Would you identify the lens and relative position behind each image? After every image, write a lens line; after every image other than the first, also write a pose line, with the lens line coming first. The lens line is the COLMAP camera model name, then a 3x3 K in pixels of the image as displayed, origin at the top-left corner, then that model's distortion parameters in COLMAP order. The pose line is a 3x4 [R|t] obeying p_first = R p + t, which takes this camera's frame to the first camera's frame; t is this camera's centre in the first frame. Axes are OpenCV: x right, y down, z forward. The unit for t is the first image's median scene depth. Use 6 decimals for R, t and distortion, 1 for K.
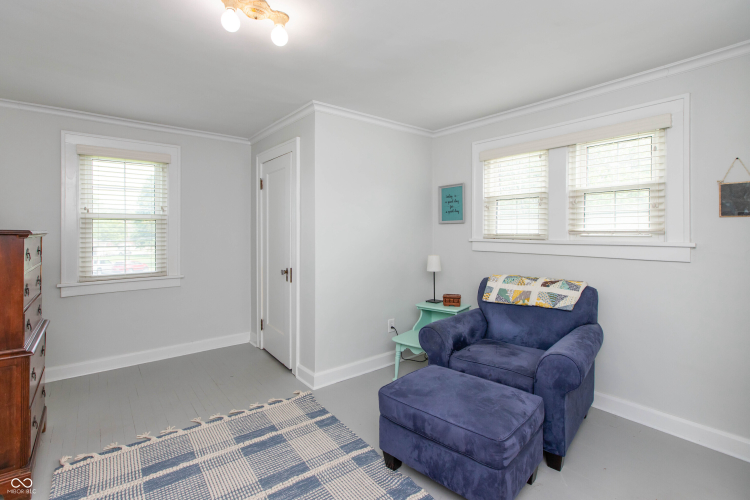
lens RADIAL K [[341.5, 0, 378.5], [0, 341.5, 233.0], [0, 0, 1]] dist [-0.001438, 0.000175]
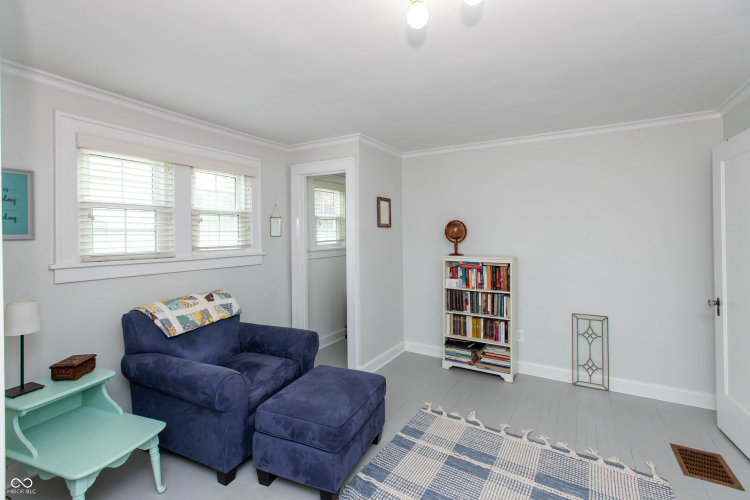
lens RADIAL K [[341.5, 0, 378.5], [0, 341.5, 233.0], [0, 0, 1]] dist [-0.001438, 0.000175]
pose [[-0.331950, 0.027212, 0.942904, -0.617745], [0.032297, 0.999326, -0.017470, -0.013125], [-0.942744, 0.024654, -0.332605, 0.810469]]
